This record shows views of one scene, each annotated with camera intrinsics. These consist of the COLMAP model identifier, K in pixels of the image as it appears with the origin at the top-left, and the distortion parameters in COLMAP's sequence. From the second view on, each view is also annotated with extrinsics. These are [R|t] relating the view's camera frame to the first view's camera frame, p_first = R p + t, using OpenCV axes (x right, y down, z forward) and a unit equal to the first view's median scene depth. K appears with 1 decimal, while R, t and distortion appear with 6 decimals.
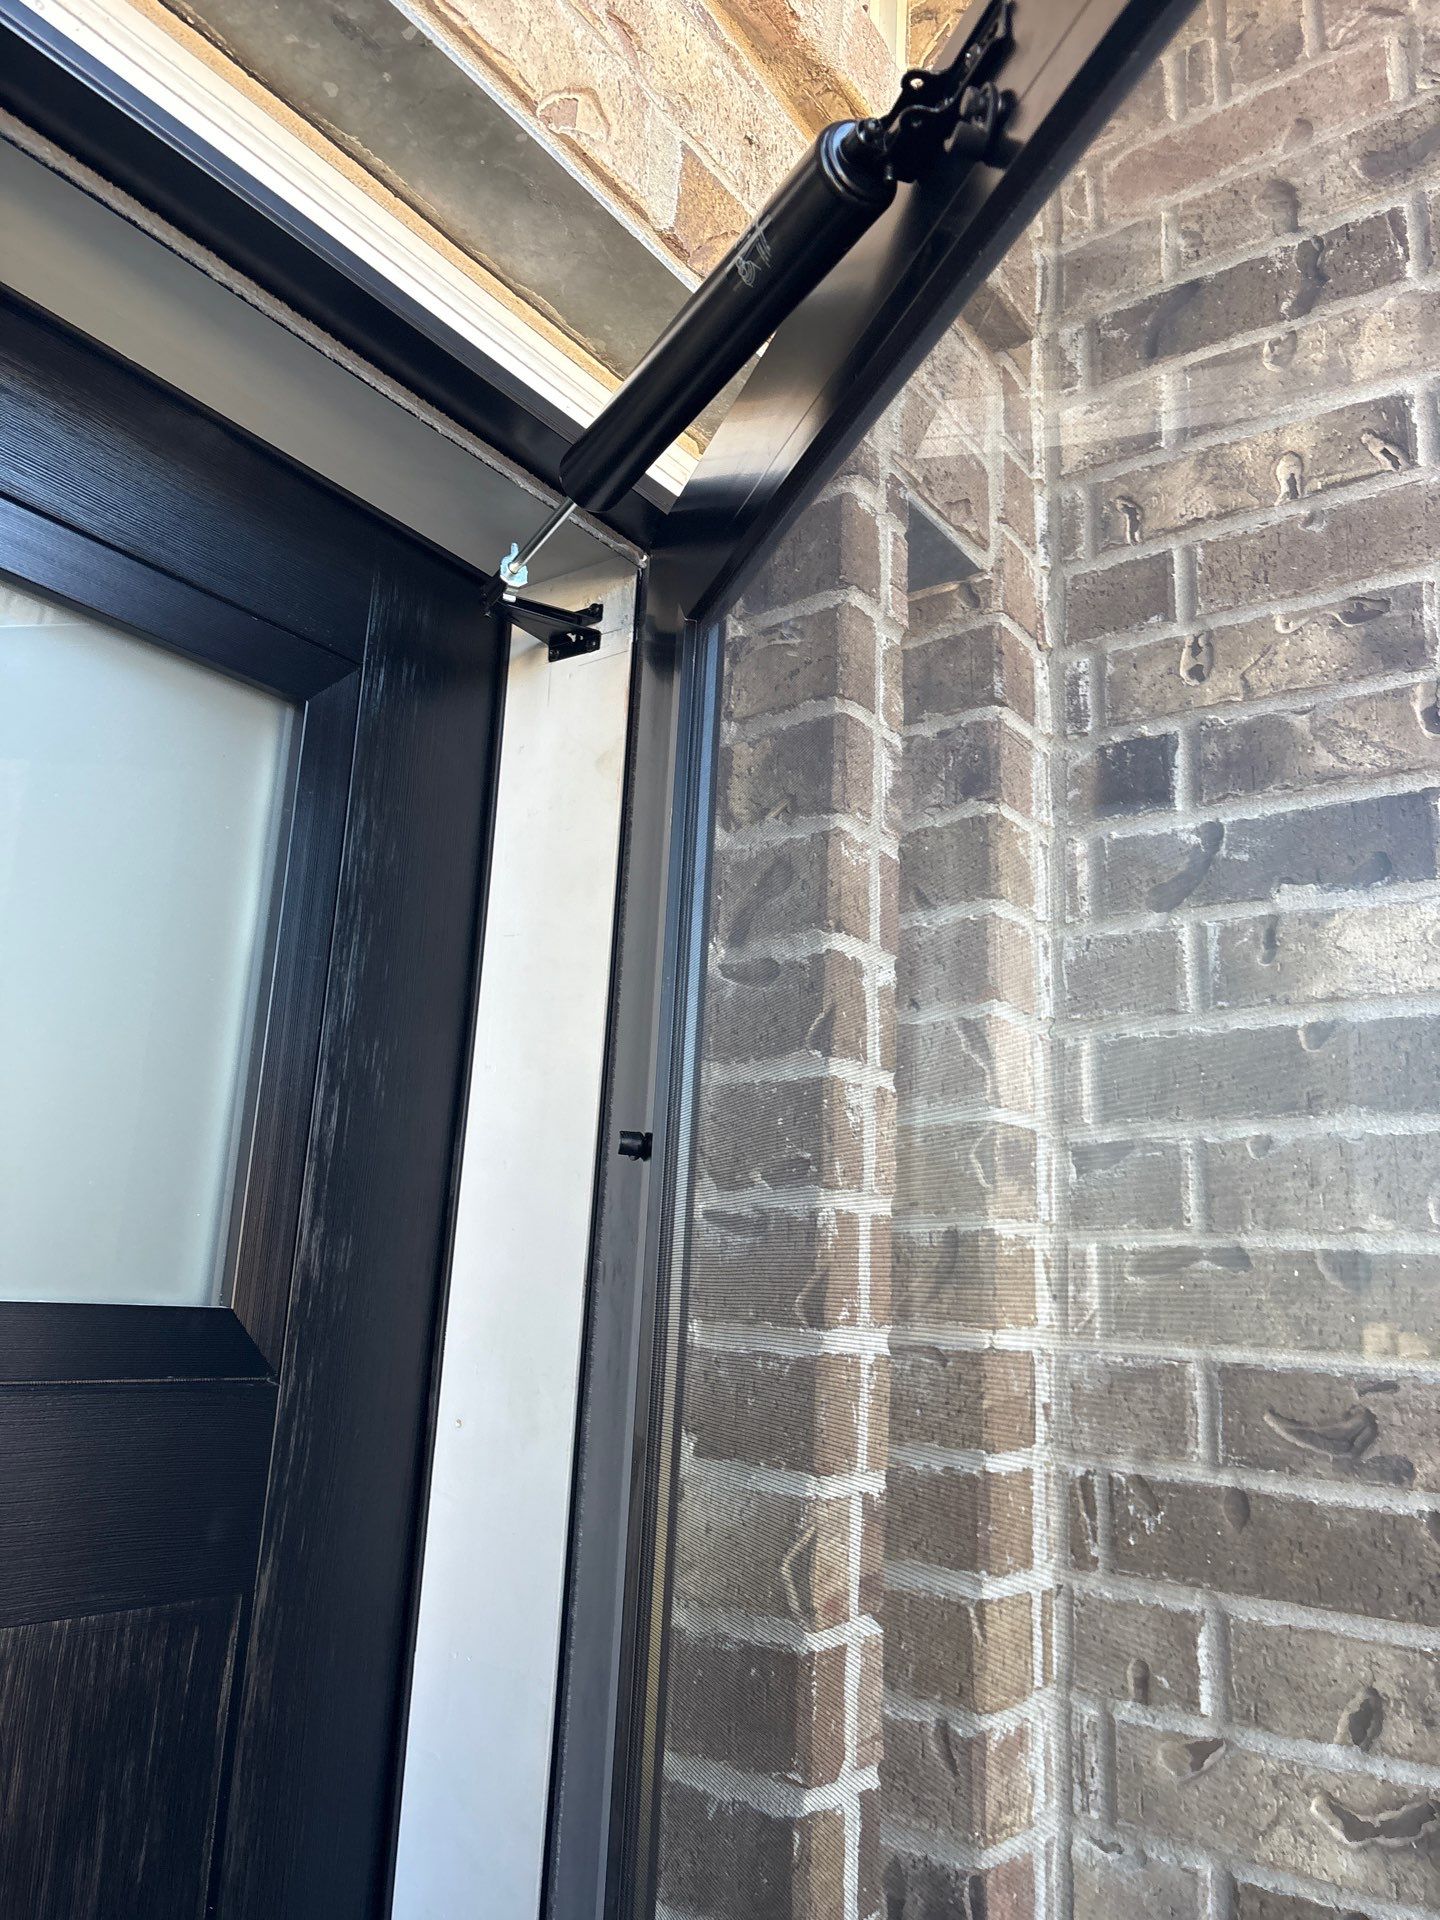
lens RADIAL K [[1482.2, 0, 709.6], [0, 1482.2, 946.2], [0, 0, 1]] dist [0.044006, -0.049139]
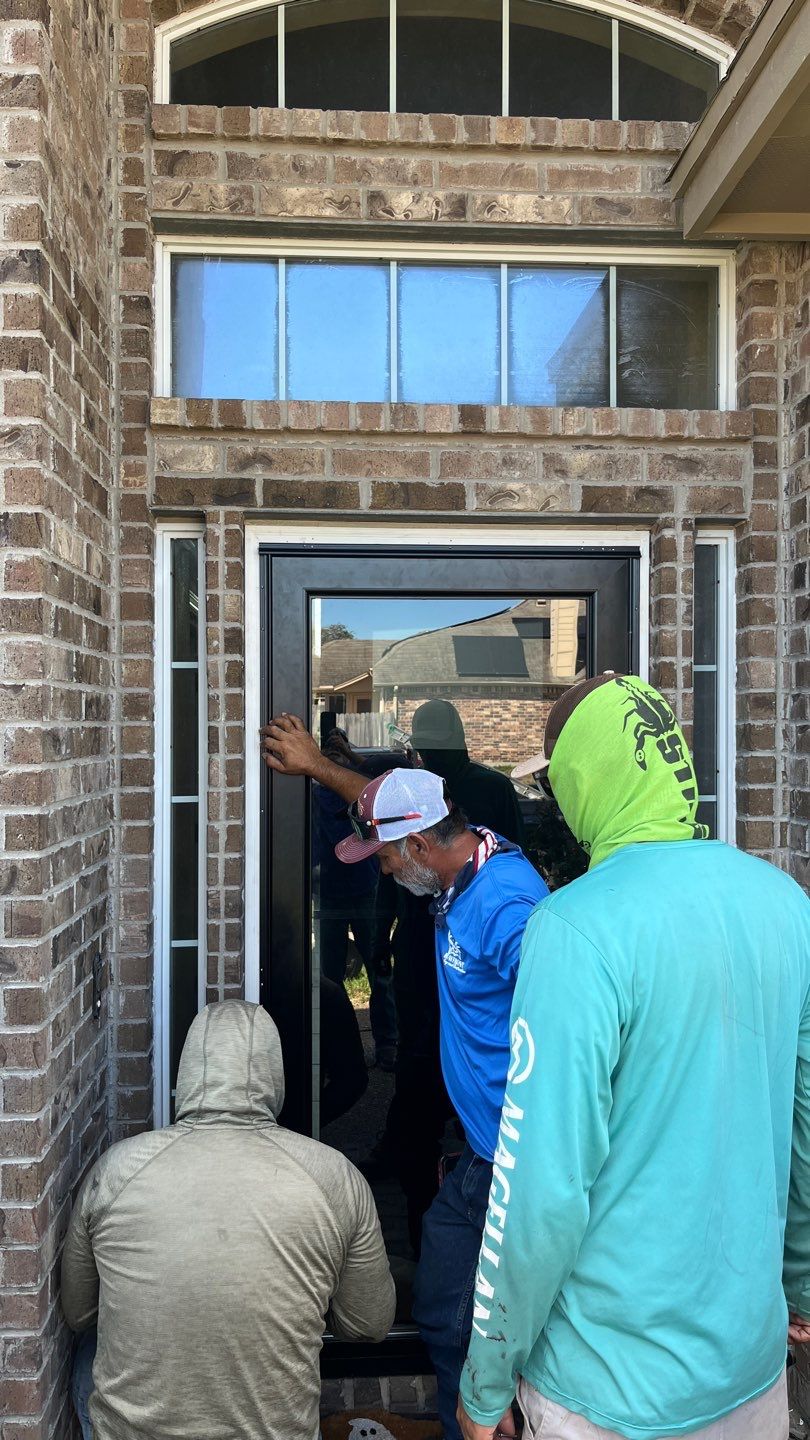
lens RADIAL K [[1084.0, 0, 403.9], [0, 1084.0, 724.3], [0, 0, 1]] dist [0.032362, -0.023867]
pose [[0.631032, -0.057960, -0.773588, 1.711044], [0.214424, 0.971386, 0.102130, -0.253209], [0.745534, -0.230324, 0.625404, -1.254882]]
